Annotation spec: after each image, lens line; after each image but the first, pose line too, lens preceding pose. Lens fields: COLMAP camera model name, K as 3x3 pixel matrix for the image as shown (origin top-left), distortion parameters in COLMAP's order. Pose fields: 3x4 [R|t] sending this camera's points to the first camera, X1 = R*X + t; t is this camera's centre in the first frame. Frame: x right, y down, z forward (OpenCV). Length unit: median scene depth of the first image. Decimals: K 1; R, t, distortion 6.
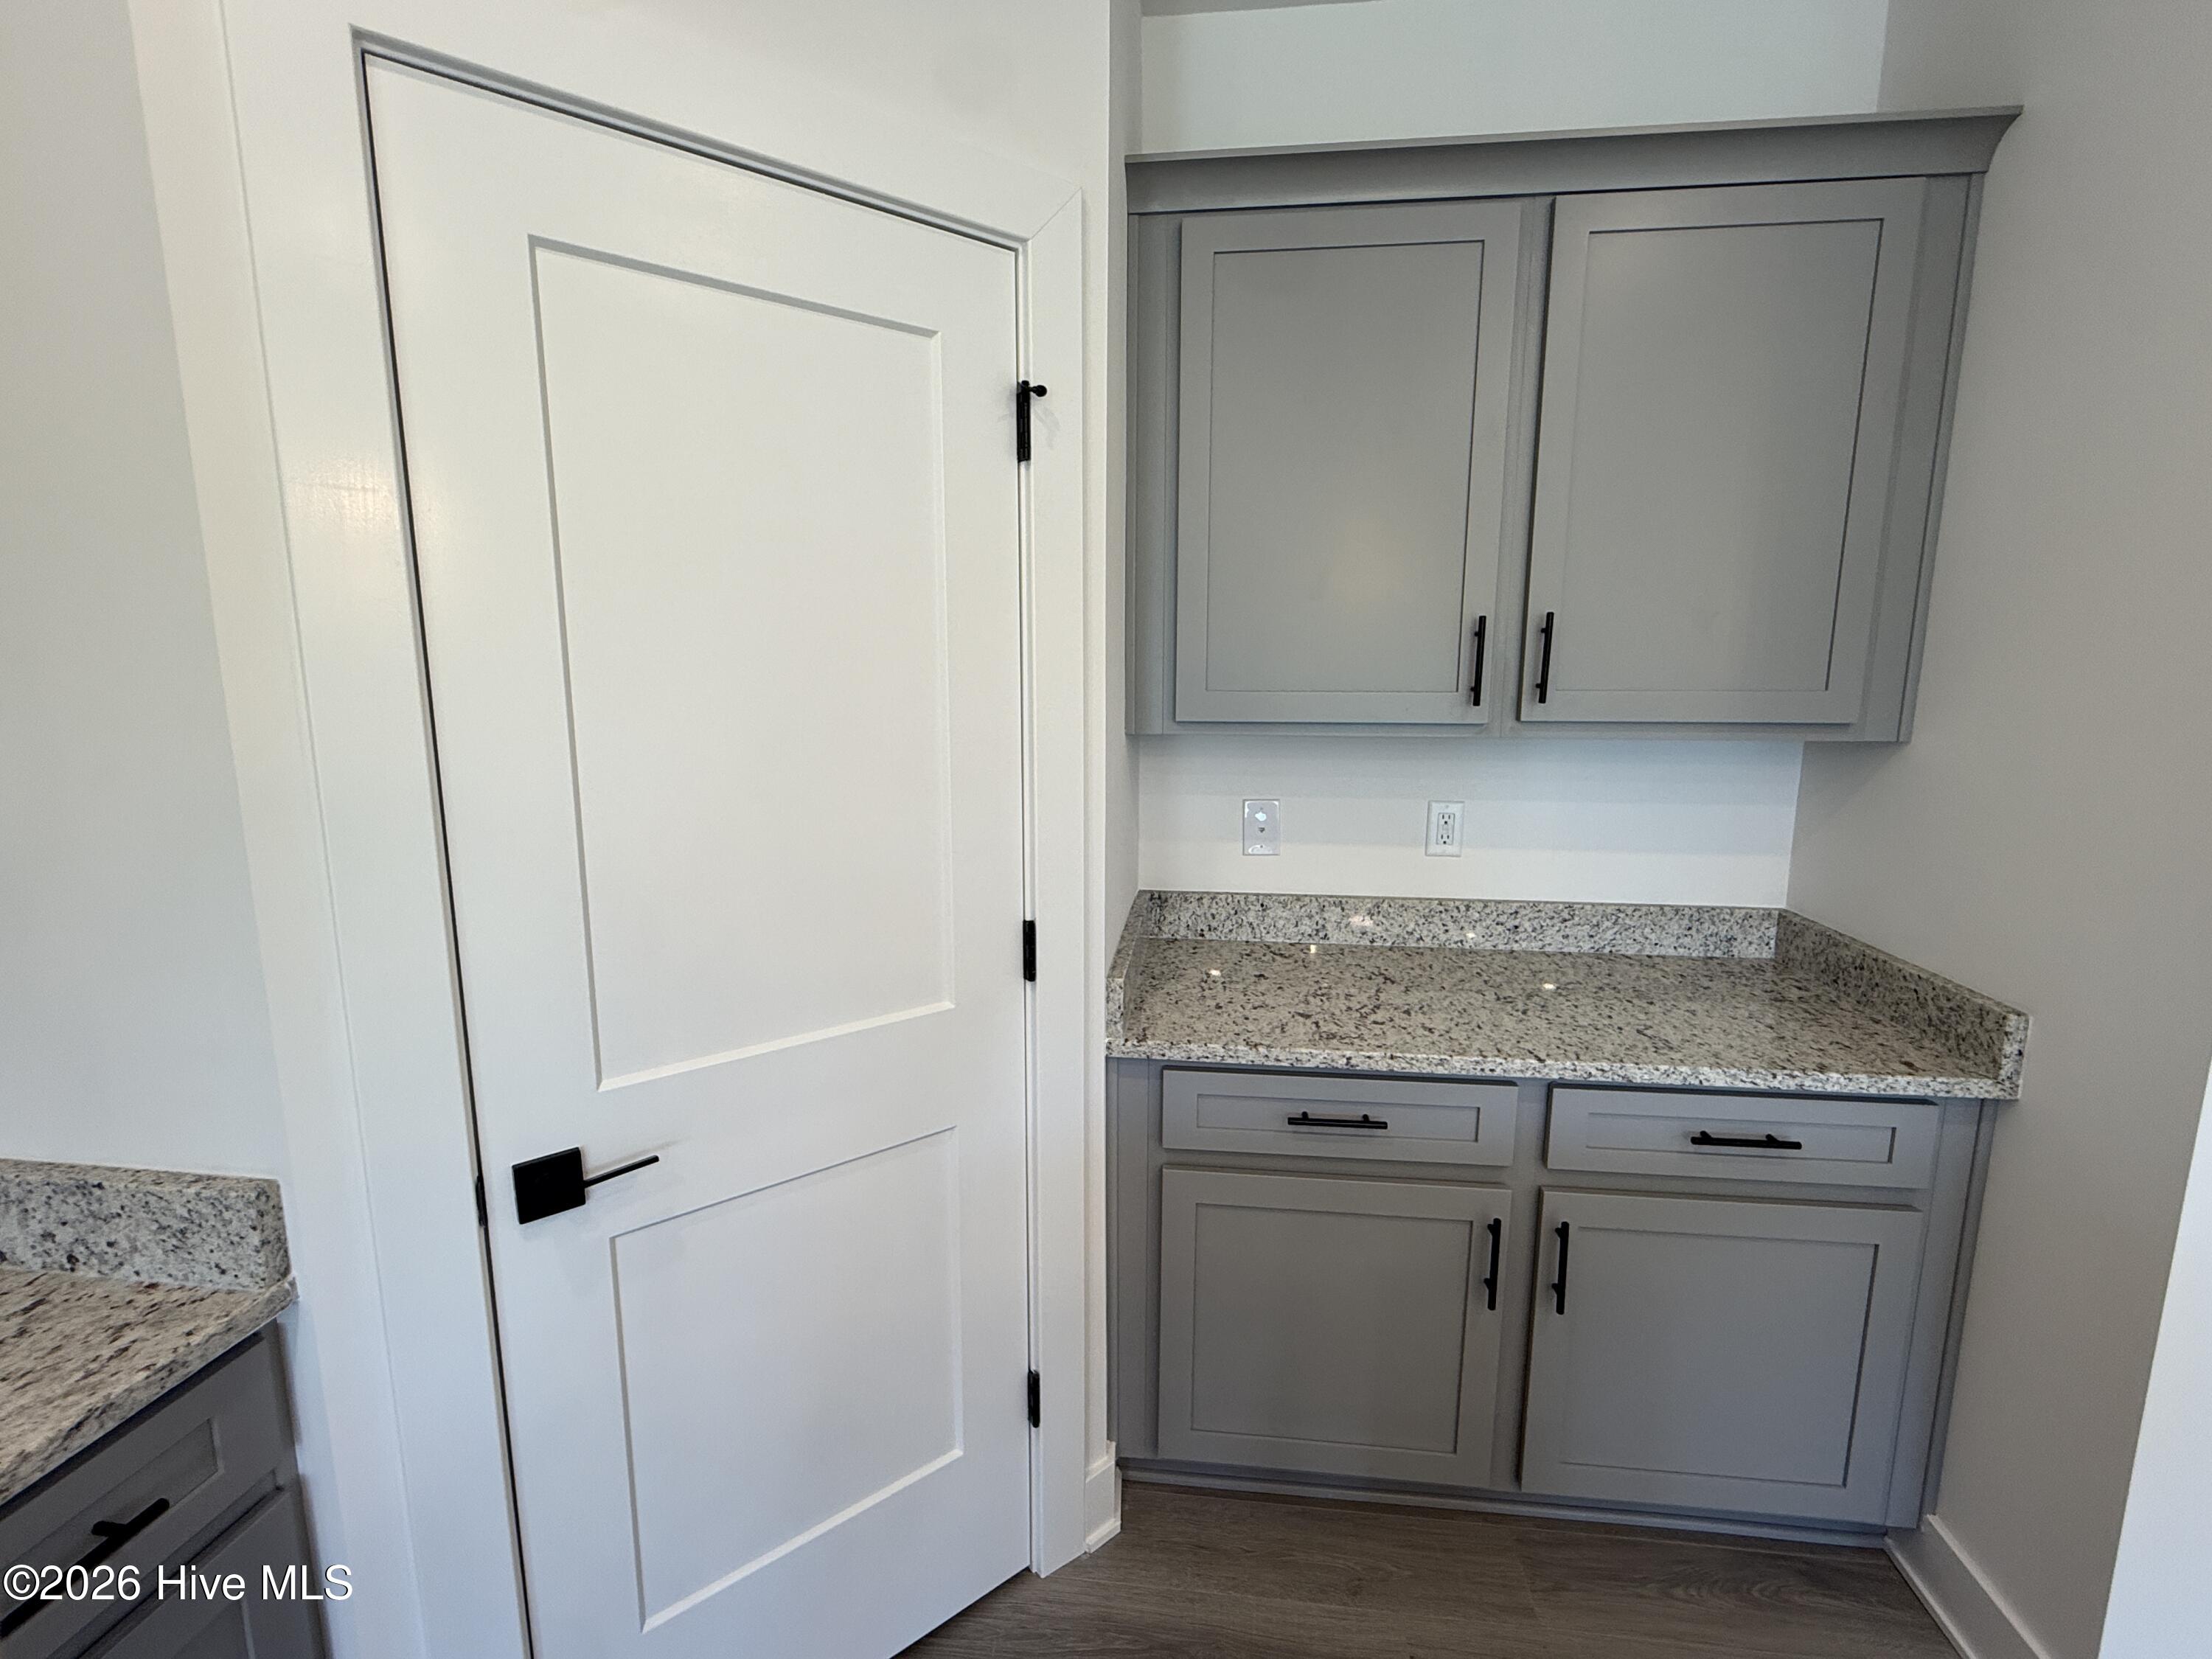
lens RADIAL K [[1008.8, 0, 1097.2], [0, 1008.8, 829.0], [0, 0, 1]] dist [-0.002330, -0.000796]
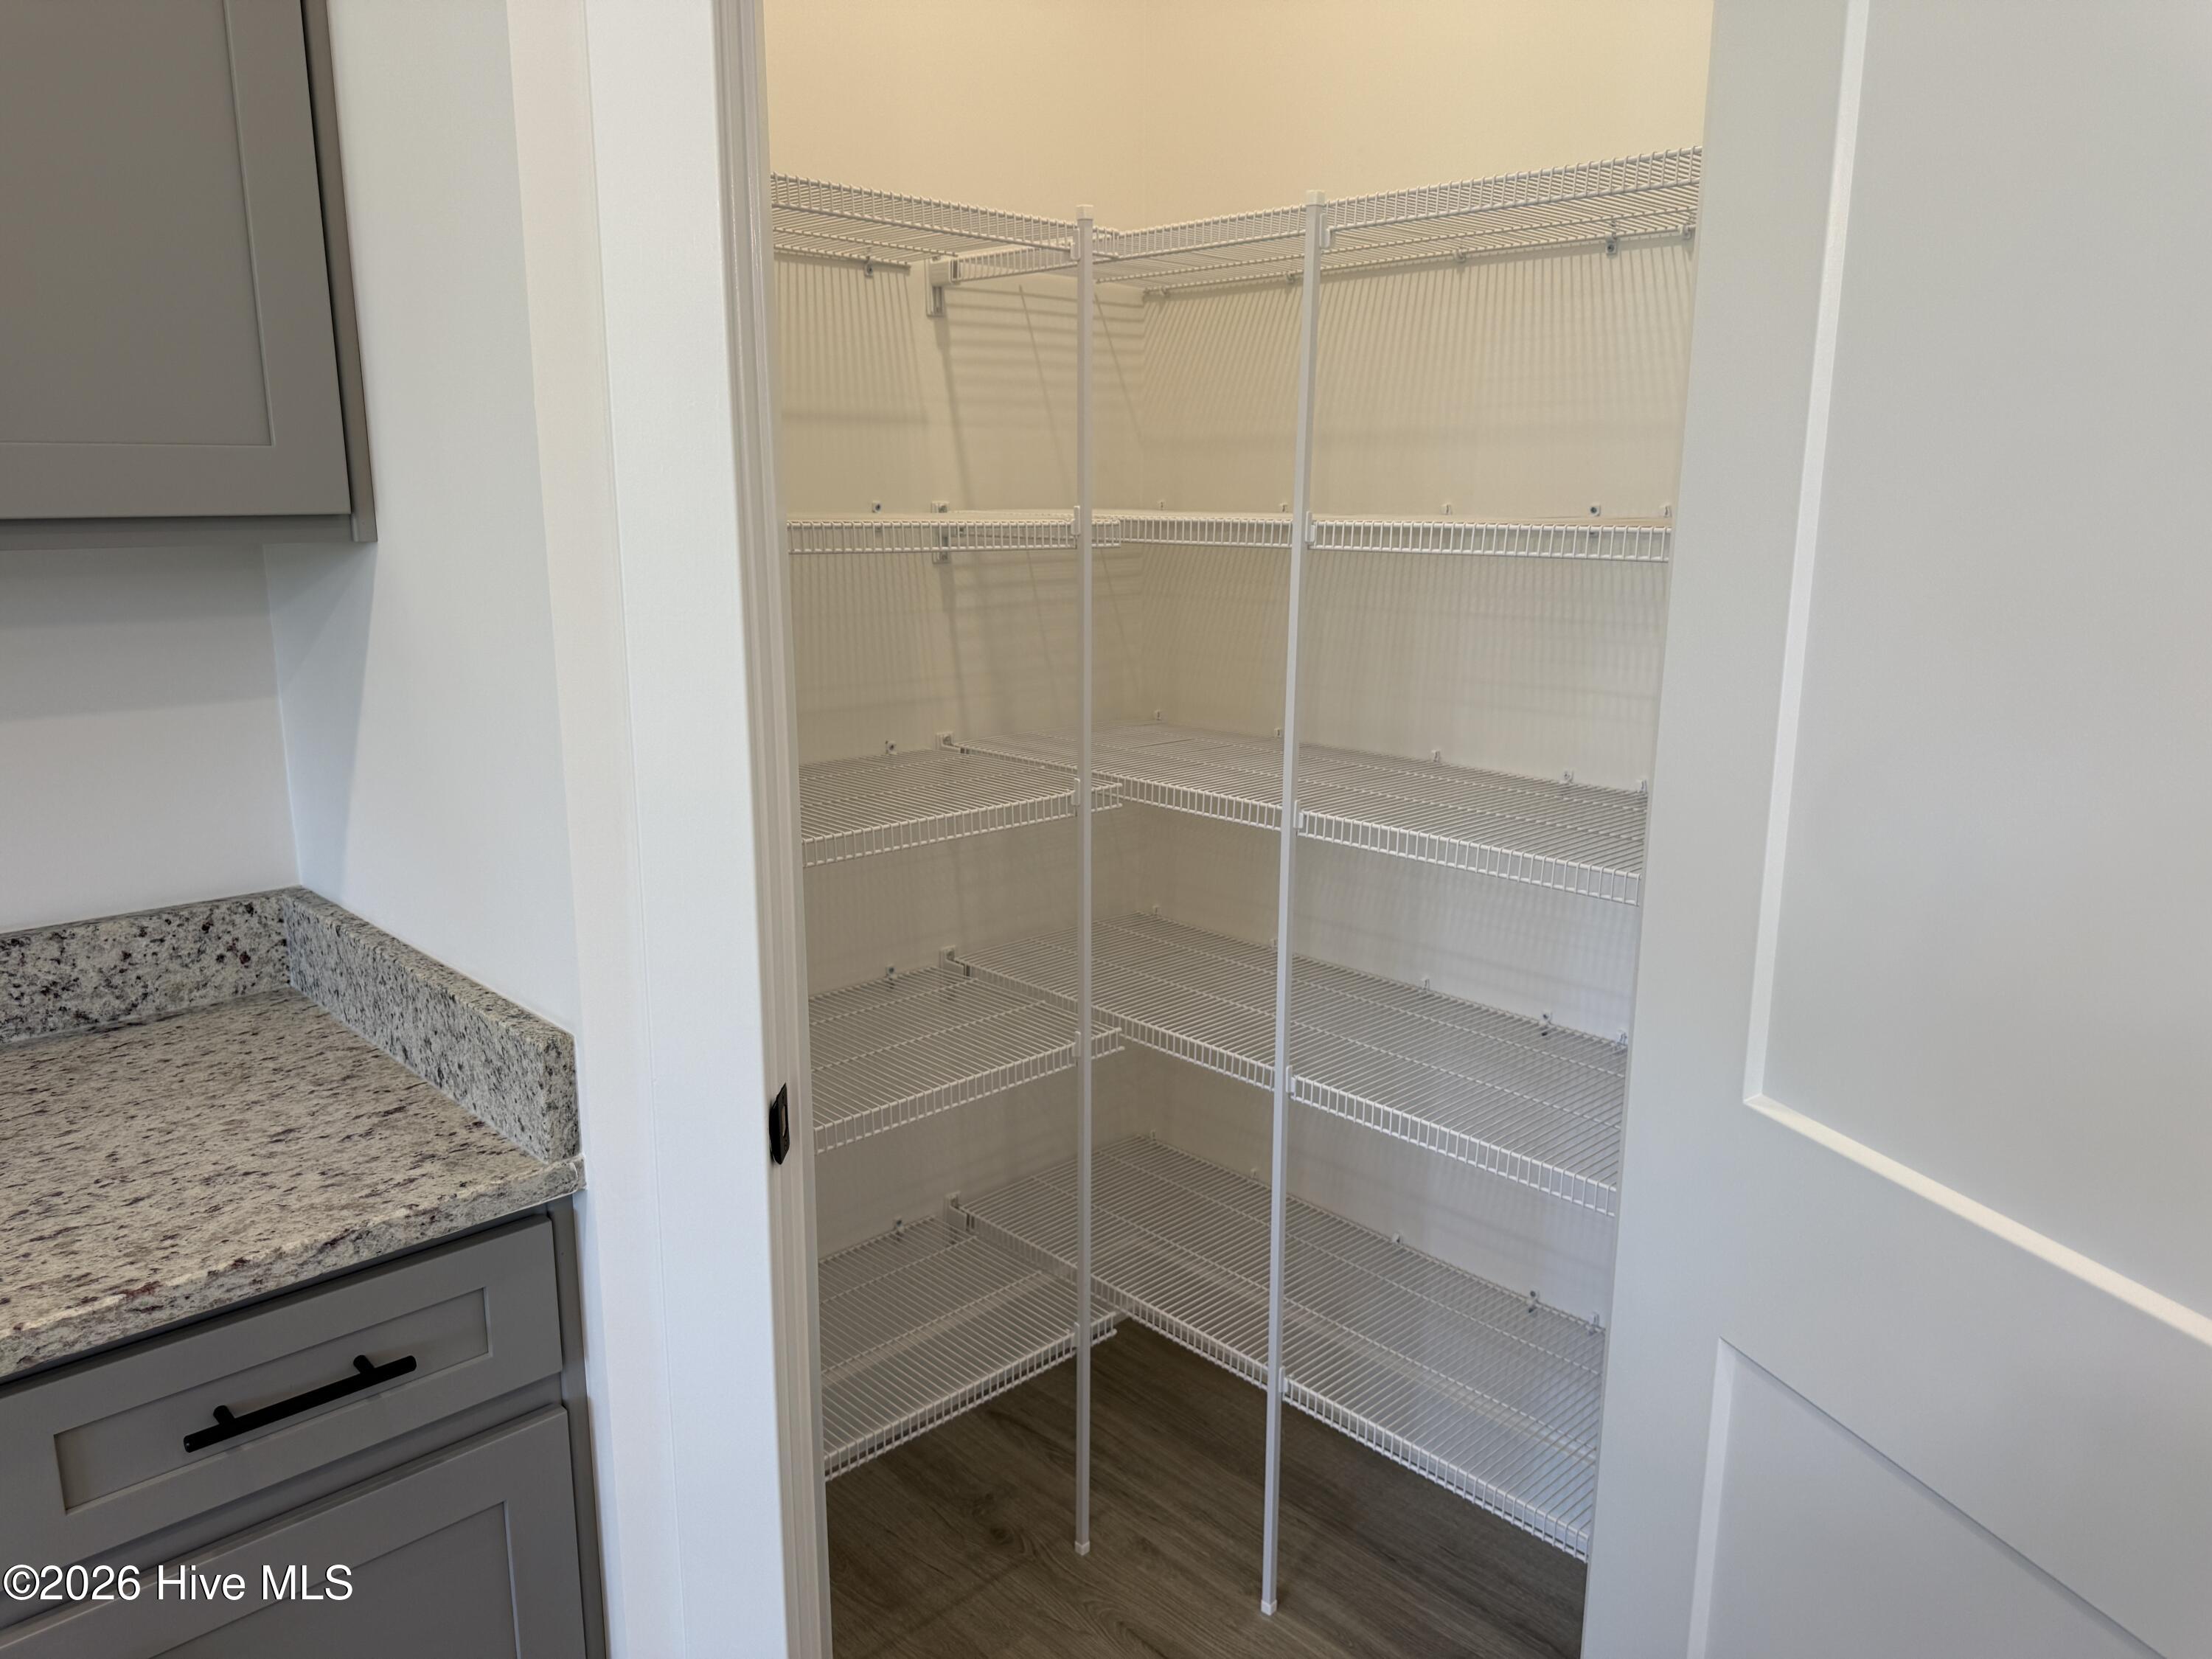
lens RADIAL K [[1573.7, 0, 1125.4], [0, 1573.7, 841.5], [0, 0, 1]] dist [0.033053, -0.046634]
pose [[0.776758, 0.142668, -0.613428, 0.178064], [-0.108492, 0.989755, 0.092813, 0.015757], [0.620385, -0.005541, 0.784278, 0.167468]]
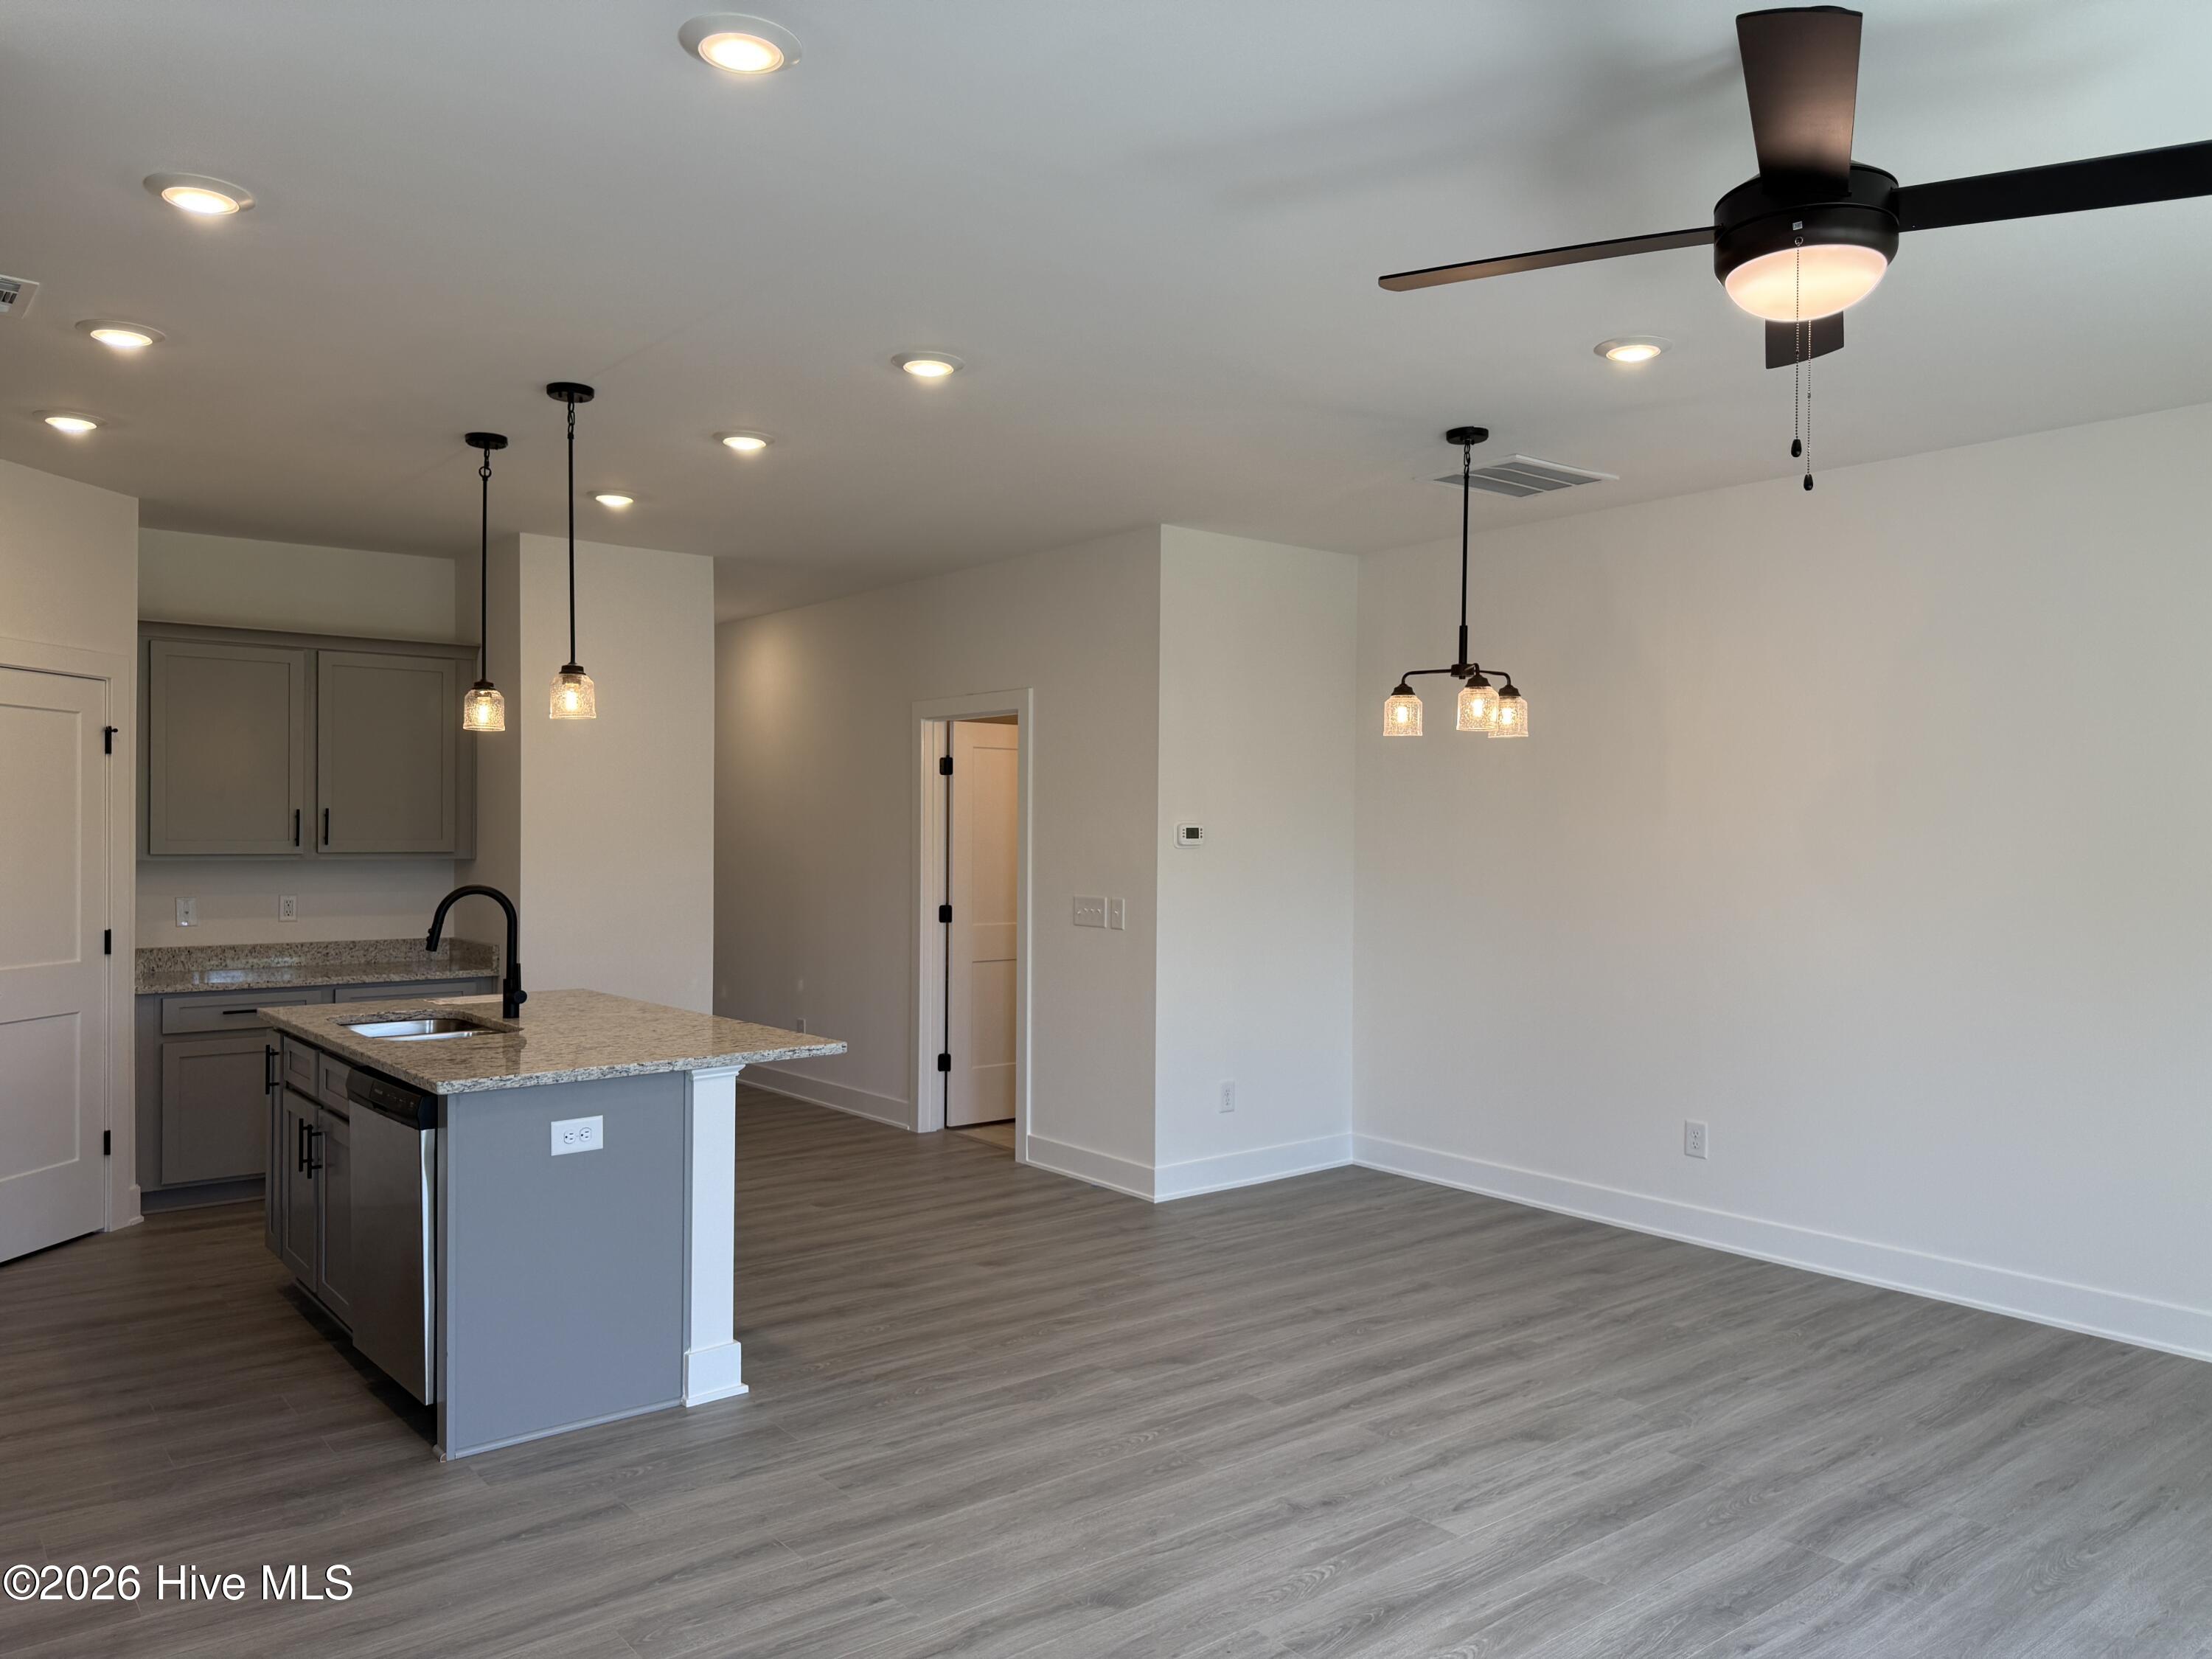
lens RADIAL K [[1573.7, 0, 1118.0], [0, 1573.7, 823.8], [0, 0, 1]] dist [0.033053, -0.046634]
pose [[0.696938, 0.004743, 0.717115, -1.060032], [0.117233, 0.985772, -0.120455, 0.557855], [-0.707484, 0.168019, 0.686466, -3.273277]]
